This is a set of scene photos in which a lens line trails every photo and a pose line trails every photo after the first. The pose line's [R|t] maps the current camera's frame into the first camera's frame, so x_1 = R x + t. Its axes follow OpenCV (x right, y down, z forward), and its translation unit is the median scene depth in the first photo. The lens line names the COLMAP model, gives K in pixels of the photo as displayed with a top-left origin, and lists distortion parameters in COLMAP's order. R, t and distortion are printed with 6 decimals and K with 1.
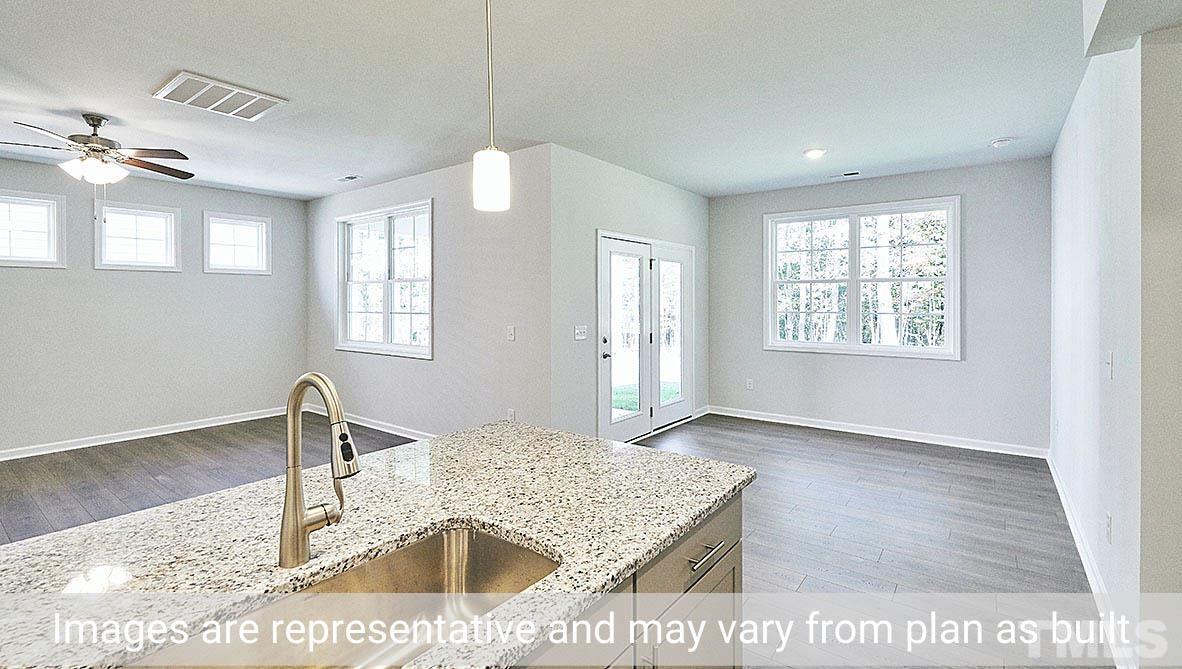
lens RADIAL K [[523.8, 0, 587.2], [0, 523.8, 293.3], [0, 0, 1]] dist [-0.000430, -0.000232]
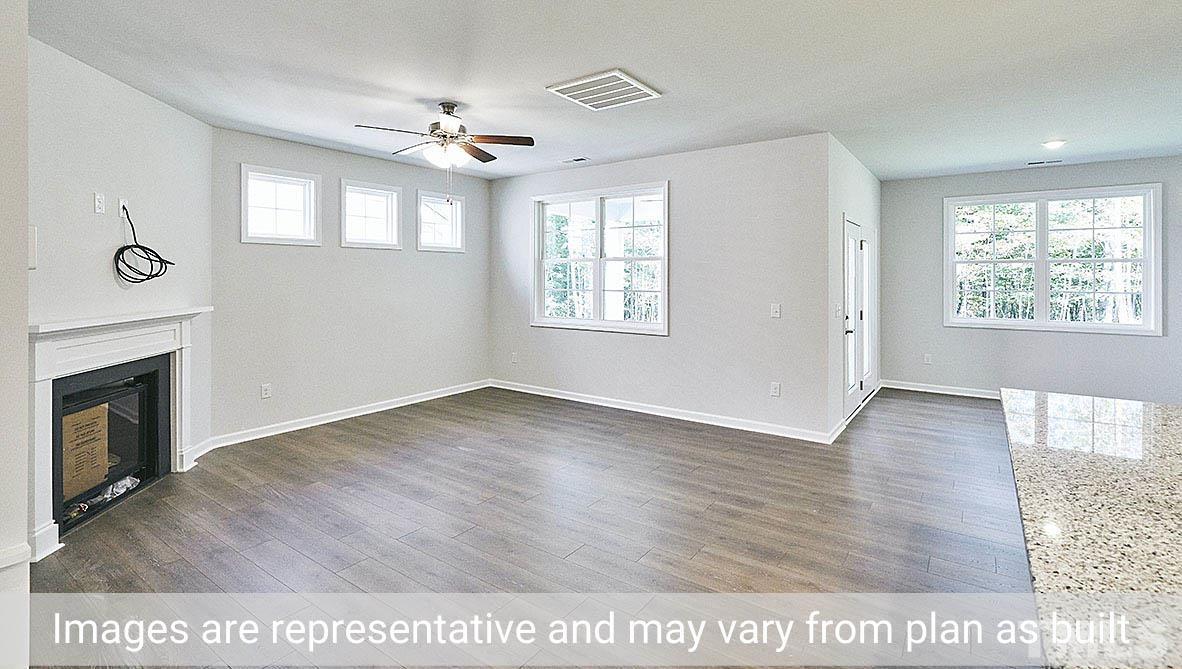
lens RADIAL K [[523.8, 0, 587.2], [0, 523.8, 293.3], [0, 0, 1]] dist [-0.000430, -0.000232]
pose [[0.999593, 0.004476, 0.028157, -0.425124], [-0.006136, 0.998230, 0.059149, -0.018632], [-0.027842, -0.059298, 0.997852, -0.033697]]
